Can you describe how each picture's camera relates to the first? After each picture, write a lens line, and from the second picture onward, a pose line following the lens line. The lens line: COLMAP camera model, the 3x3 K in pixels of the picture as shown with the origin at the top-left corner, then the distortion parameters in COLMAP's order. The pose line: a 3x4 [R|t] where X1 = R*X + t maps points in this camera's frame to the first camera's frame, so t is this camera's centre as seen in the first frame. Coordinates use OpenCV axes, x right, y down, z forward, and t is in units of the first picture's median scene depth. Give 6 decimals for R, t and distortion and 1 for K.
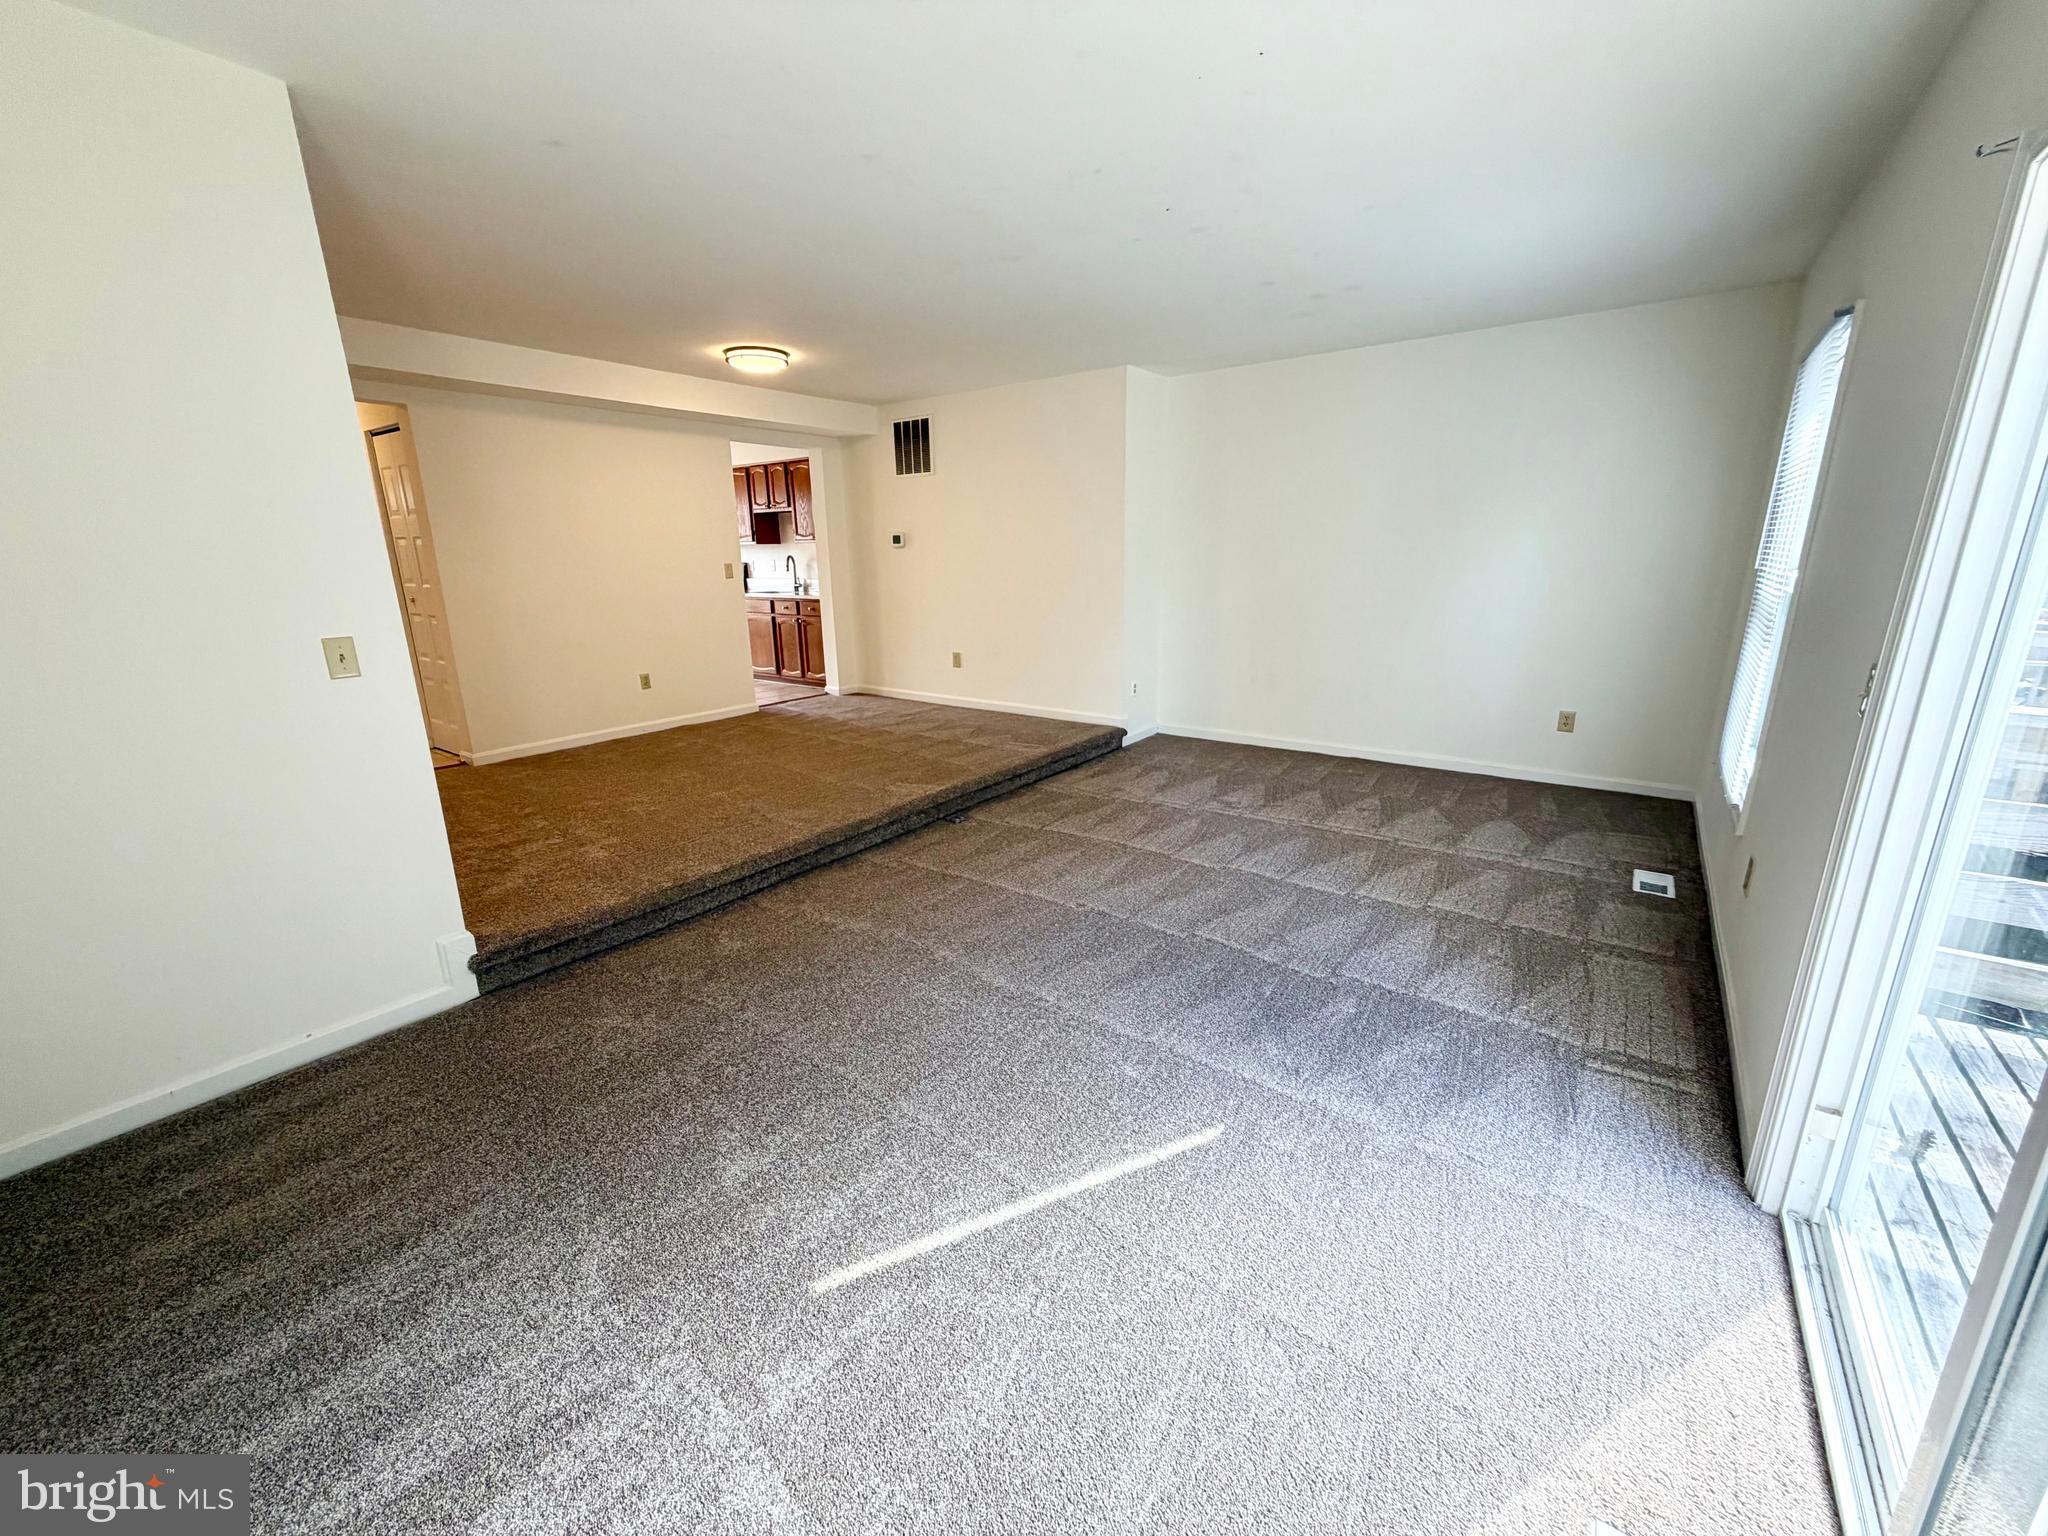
lens RADIAL K [[816.4, 0, 1021.8], [0, 816.4, 764.6], [0, 0, 1]] dist [-0.000040, -0.000425]
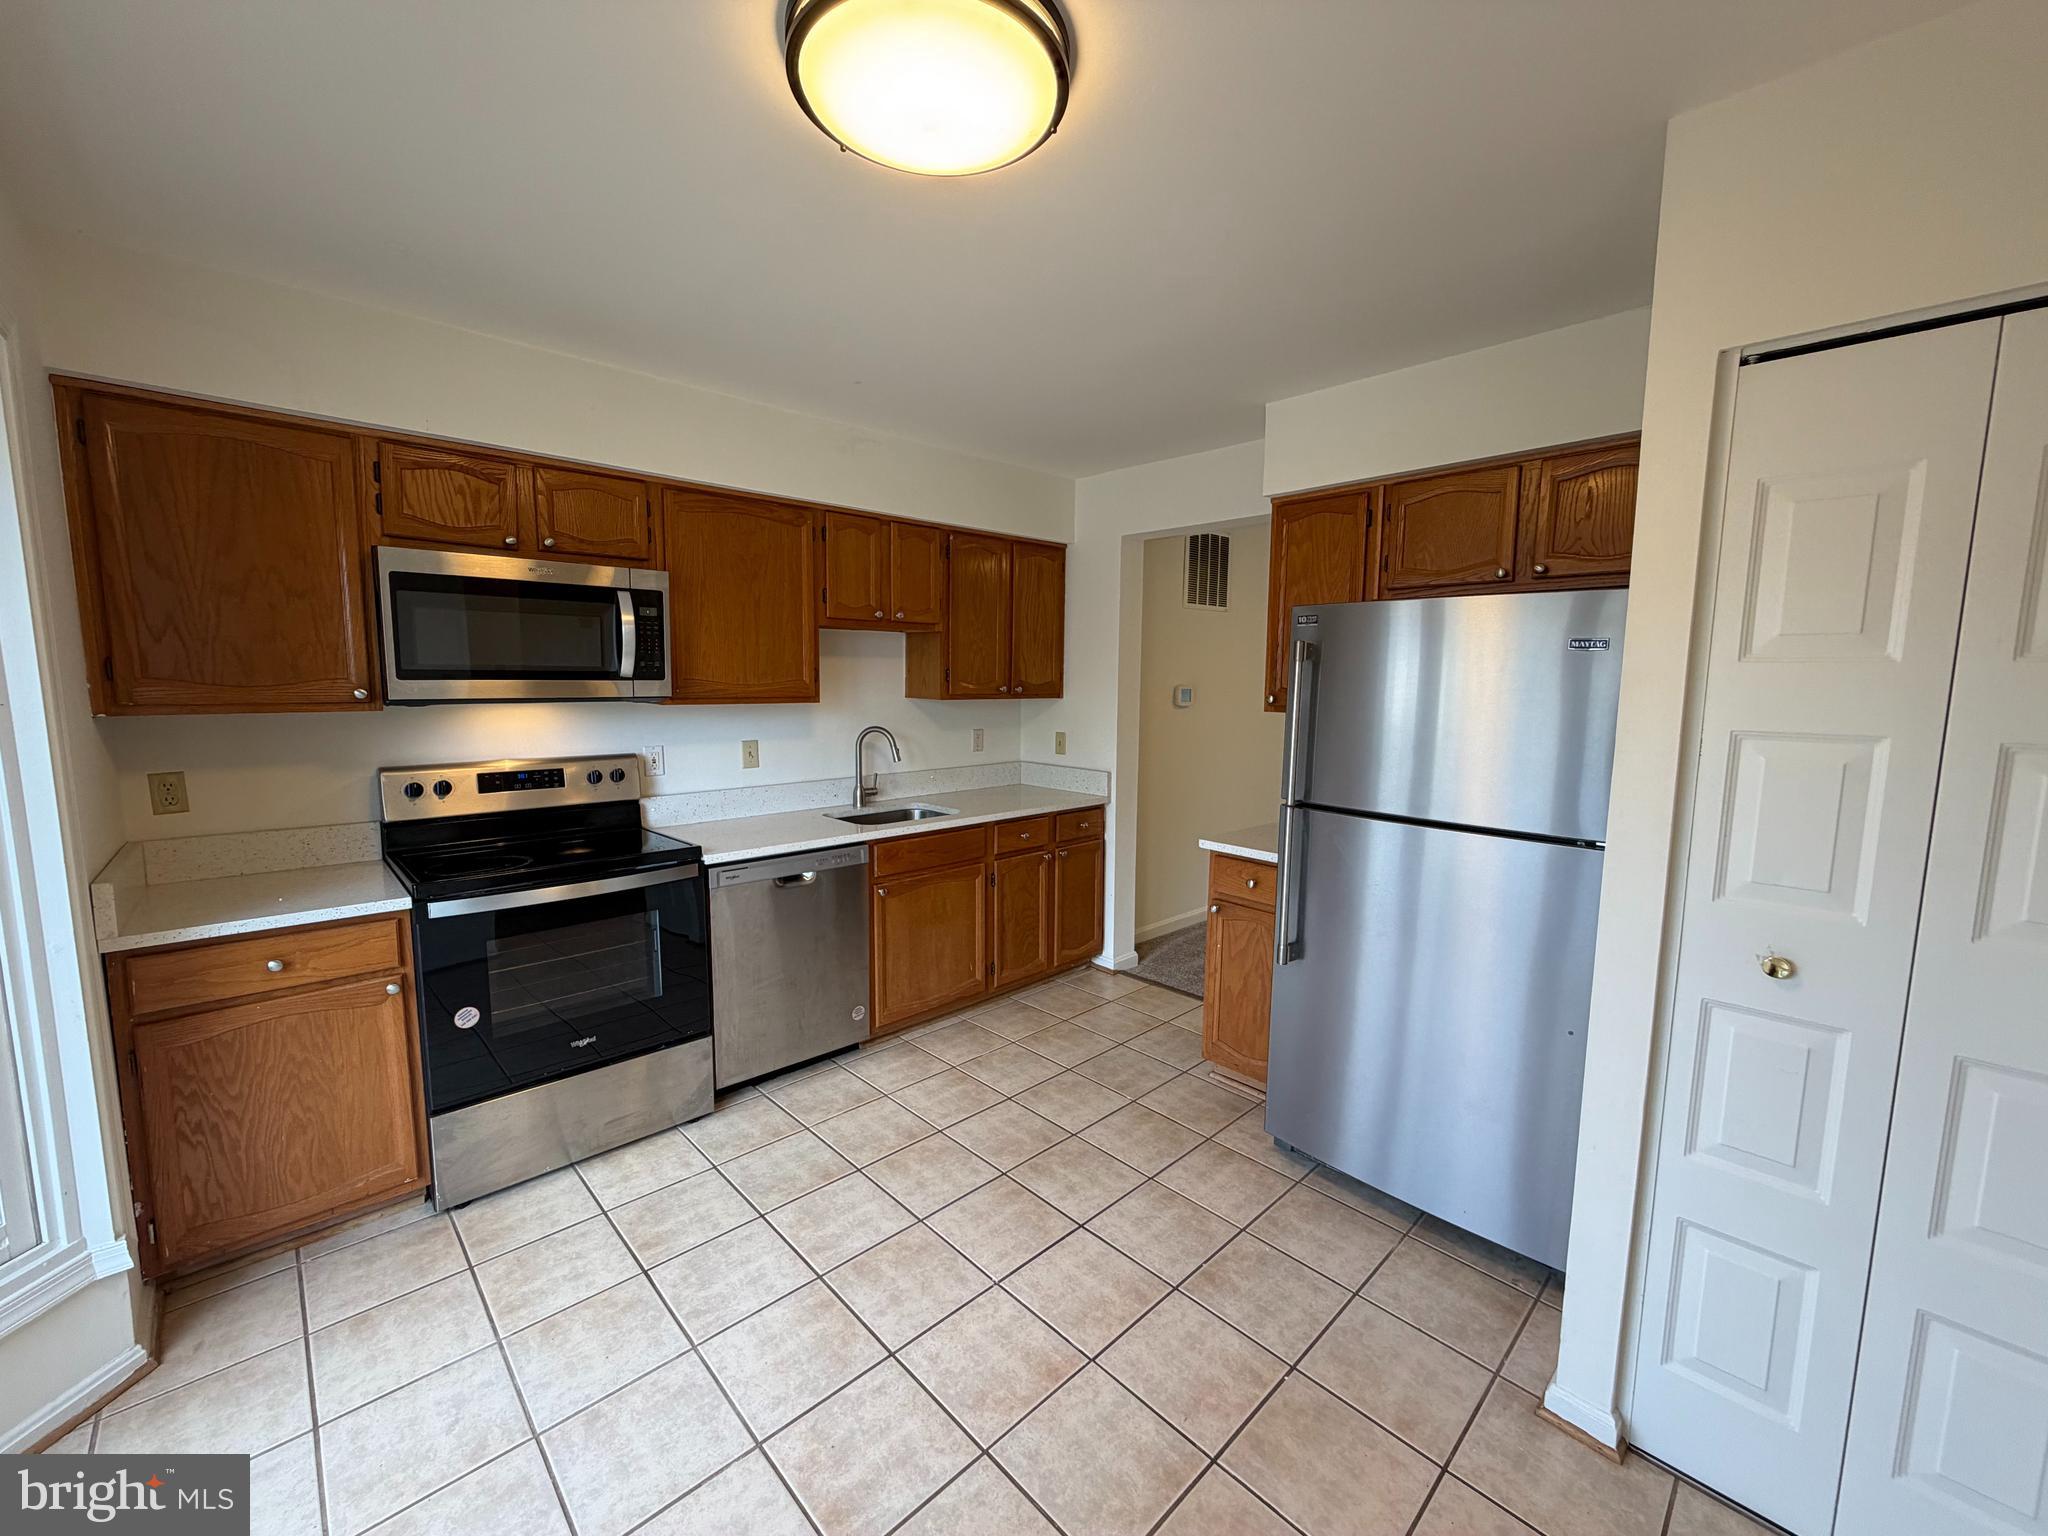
lens RADIAL K [[816.4, 0, 1021.9], [0, 816.4, 766.4], [0, 0, 1]] dist [-0.000040, -0.000425]
pose [[0.177267, -0.096616, 0.979409, -1.223836], [0.240596, 0.969228, 0.052065, -0.419969], [-0.954301, 0.226412, 0.195057, 1.481297]]
